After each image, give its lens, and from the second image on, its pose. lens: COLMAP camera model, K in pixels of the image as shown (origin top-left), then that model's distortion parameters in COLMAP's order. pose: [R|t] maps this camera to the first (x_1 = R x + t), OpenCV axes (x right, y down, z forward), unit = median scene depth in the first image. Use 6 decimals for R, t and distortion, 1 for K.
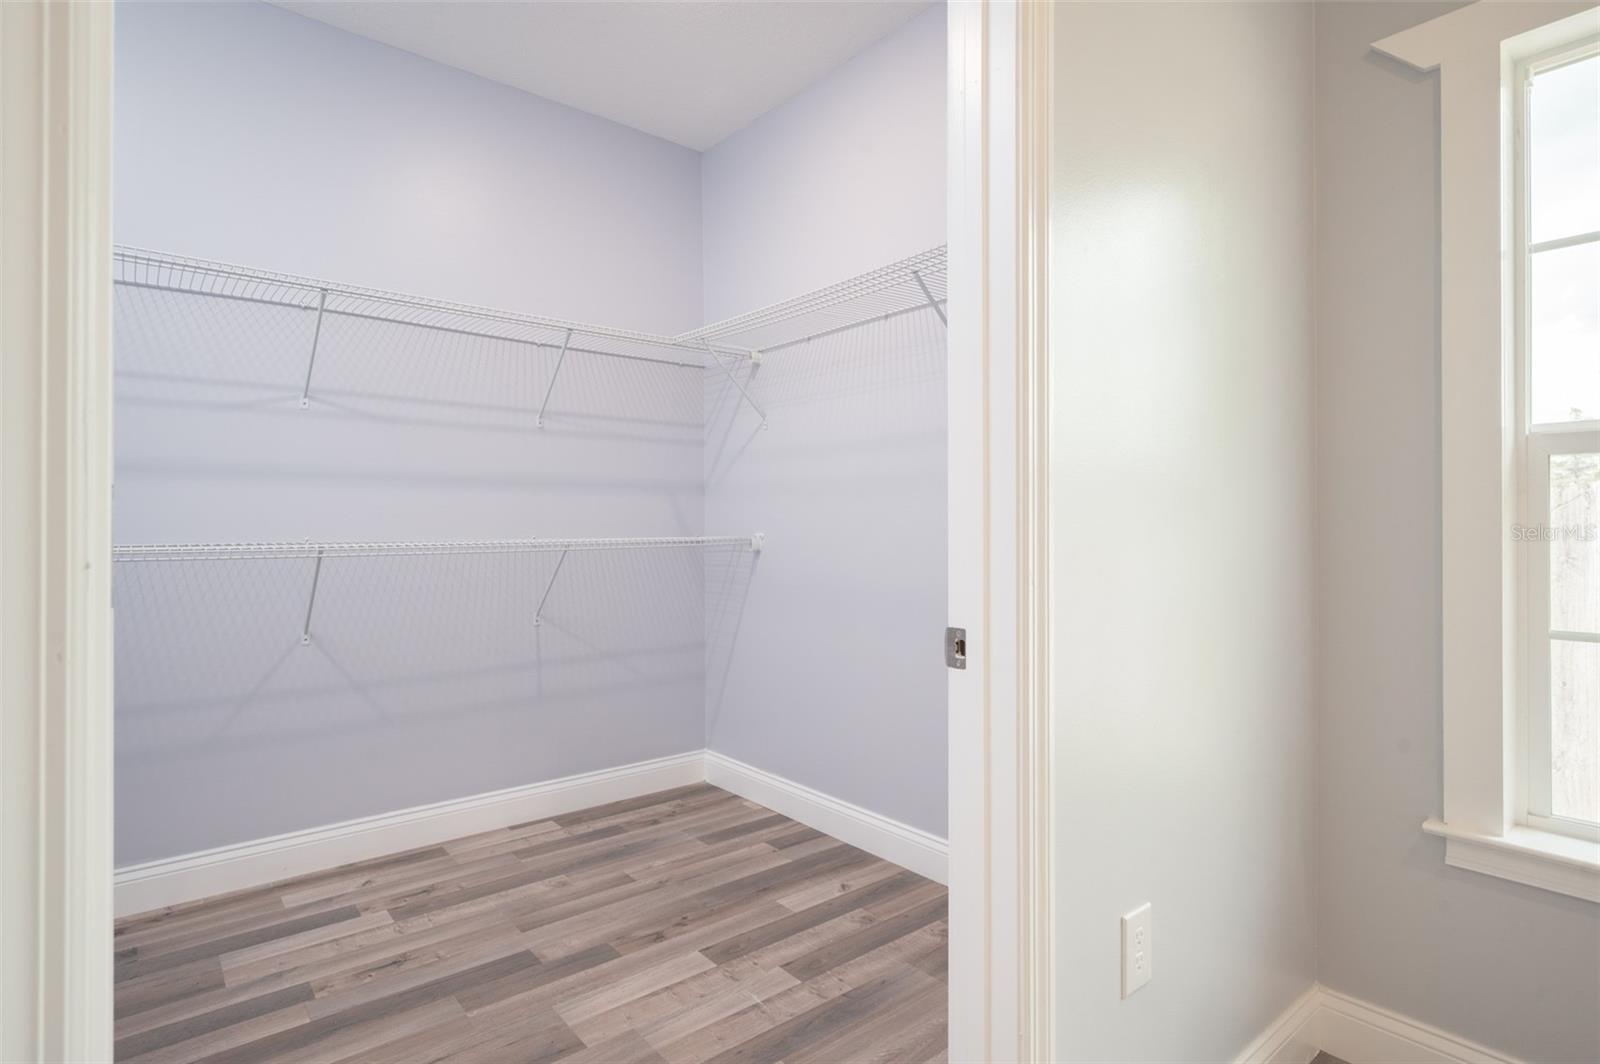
lens RADIAL K [[823.1, 0, 800.1], [0, 823.1, 530.0], [0, 0, 1]] dist [0.001008, 0.000151]
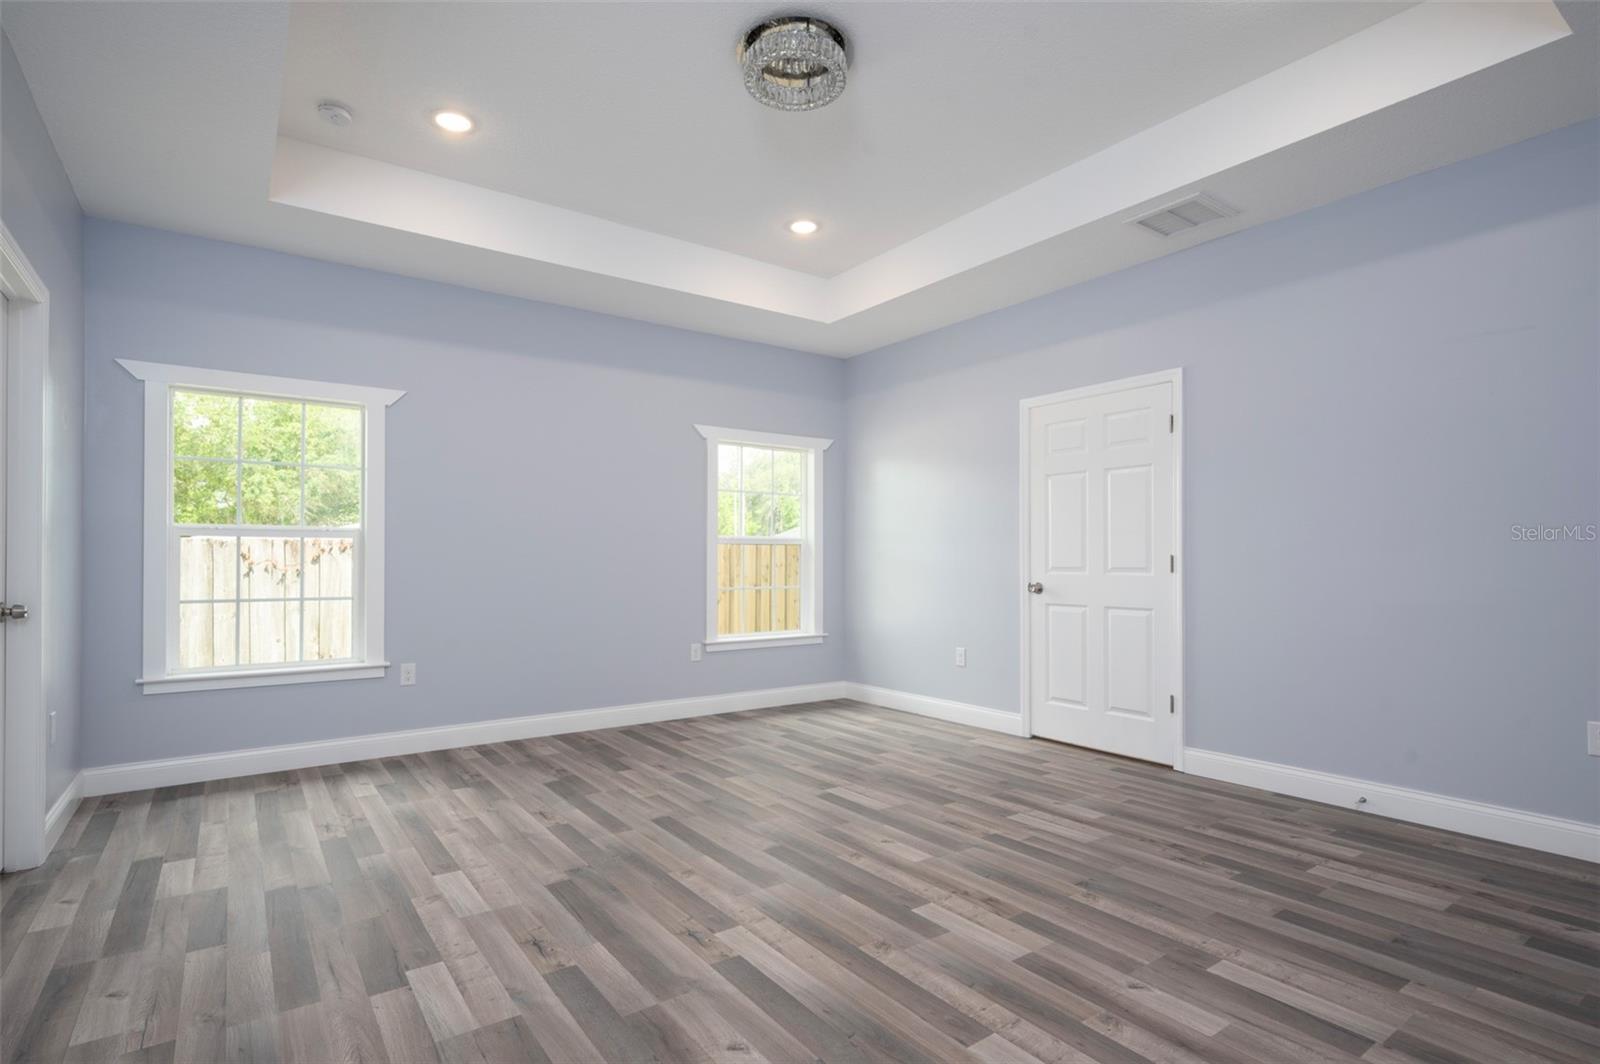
lens RADIAL K [[791.1, 0, 798.0], [0, 791.1, 543.5], [0, 0, 1]] dist [0.003218, 0.000361]
pose [[0.067368, 0.020554, 0.997516, -1.548880], [-0.003306, 0.999787, -0.020377, -0.018910], [-0.997723, -0.001925, 0.067421, -1.197814]]
